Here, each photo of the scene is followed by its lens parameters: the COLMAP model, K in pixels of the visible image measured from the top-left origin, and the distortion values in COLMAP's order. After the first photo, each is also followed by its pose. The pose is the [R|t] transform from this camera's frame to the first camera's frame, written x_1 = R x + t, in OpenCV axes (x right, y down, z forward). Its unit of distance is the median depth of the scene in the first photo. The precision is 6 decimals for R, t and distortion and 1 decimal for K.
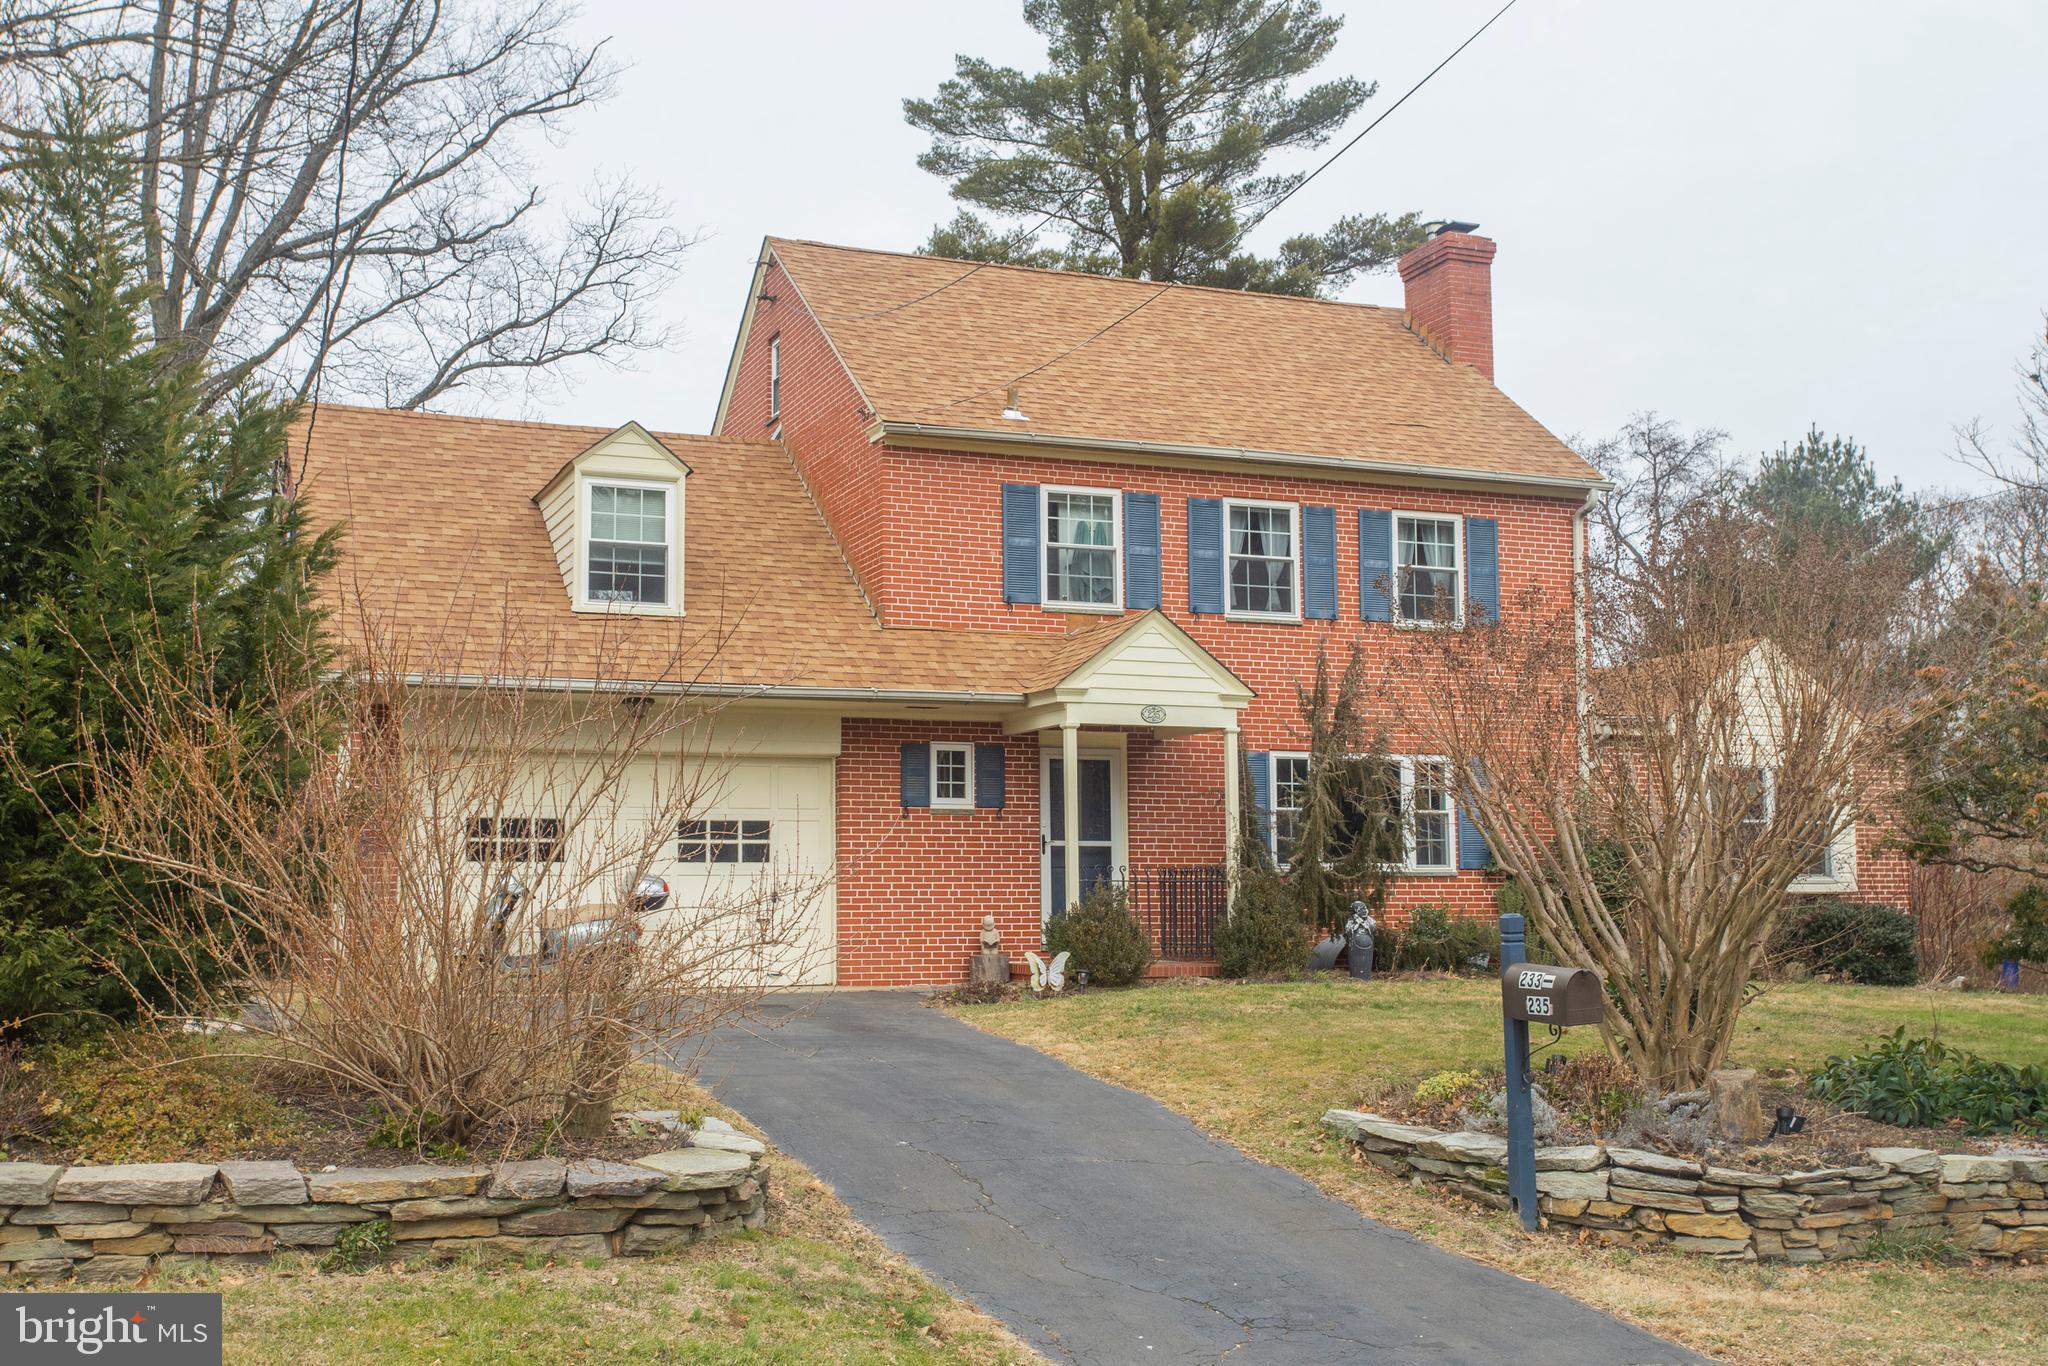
lens RADIAL K [[2454.9, 0, 1028.4], [0, 2454.9, 674.3], [0, 0, 1]] dist [-0.002537, 0.000000]
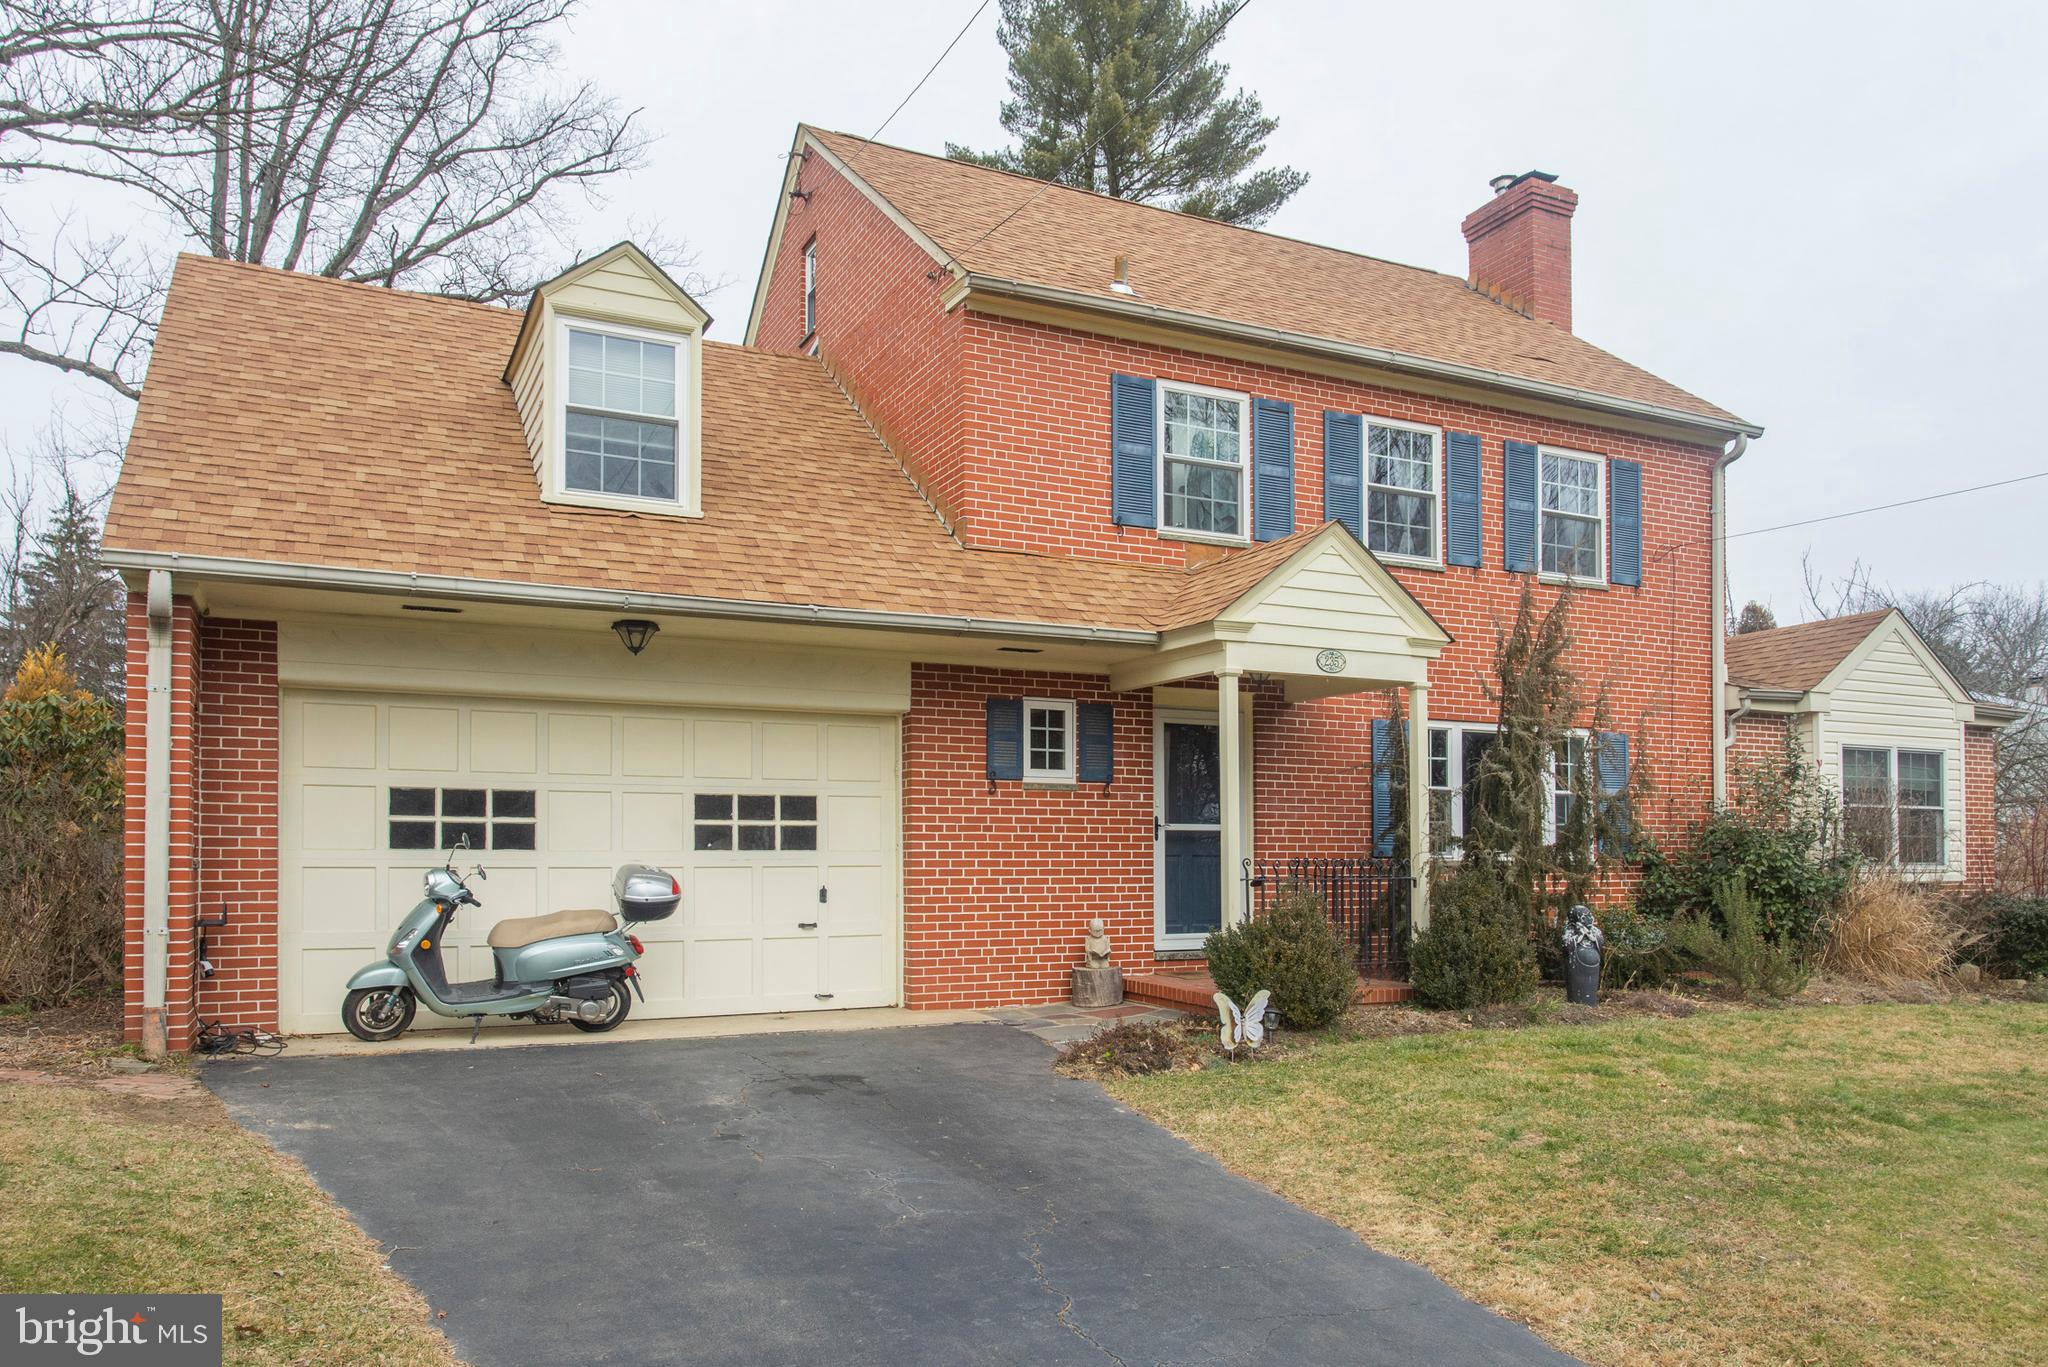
lens RADIAL K [[1727.7, 0, 1130.1], [0, 1727.7, 825.5], [0, 0, 1]] dist [-0.000088, -0.013447]
pose [[0.995153, 0.007747, 0.098032, -0.058926], [-0.015124, 0.997089, 0.074738, 0.026237], [-0.097167, -0.075858, 0.992373, 0.441118]]
